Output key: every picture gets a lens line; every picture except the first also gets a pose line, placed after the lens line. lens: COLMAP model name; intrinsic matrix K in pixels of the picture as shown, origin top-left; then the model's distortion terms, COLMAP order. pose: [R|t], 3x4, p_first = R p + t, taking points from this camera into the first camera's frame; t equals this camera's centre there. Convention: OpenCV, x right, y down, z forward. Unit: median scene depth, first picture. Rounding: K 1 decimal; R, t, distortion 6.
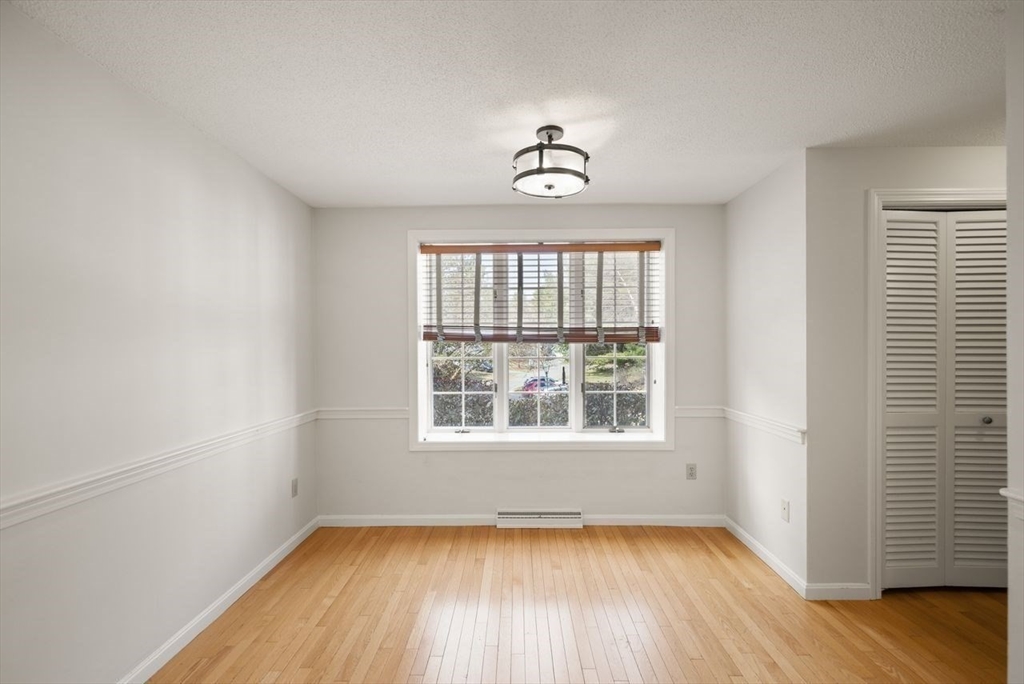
lens RADIAL K [[479.5, 0, 515.7], [0, 479.5, 351.8], [0, 0, 1]] dist [0.015072, -0.010695]
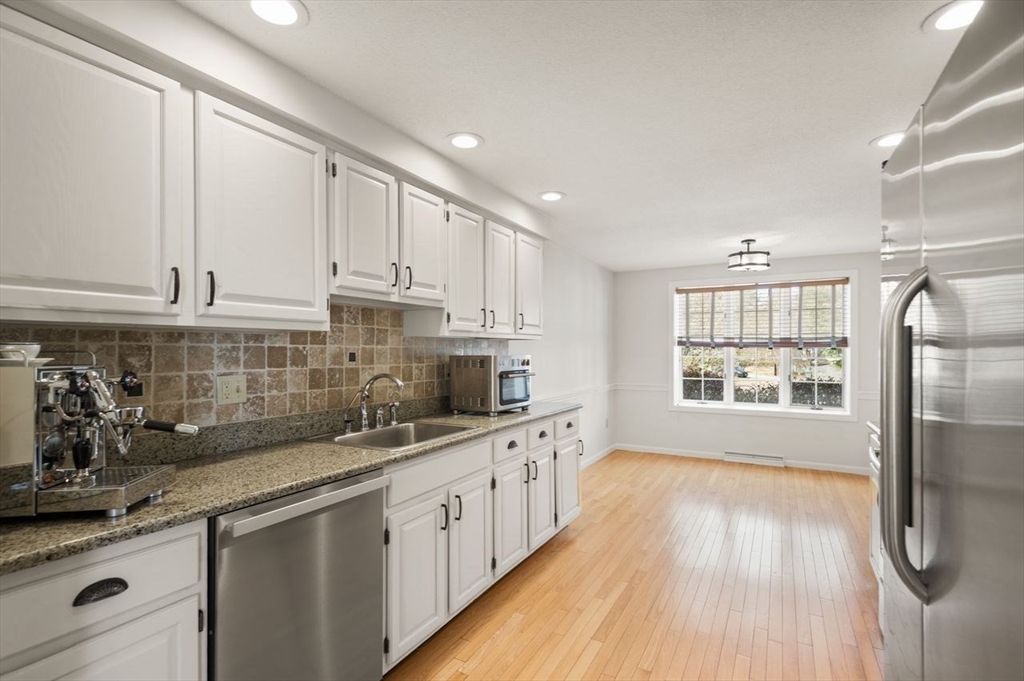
lens RADIAL K [[479.5, 0, 515.7], [0, 479.5, 350.3], [0, 0, 1]] dist [0.015072, -0.010695]
pose [[0.880284, 0.006639, -0.474400, 0.104272], [-0.010346, 0.999933, -0.005204, 0.006707], [0.474334, 0.009490, 0.880294, -0.727641]]
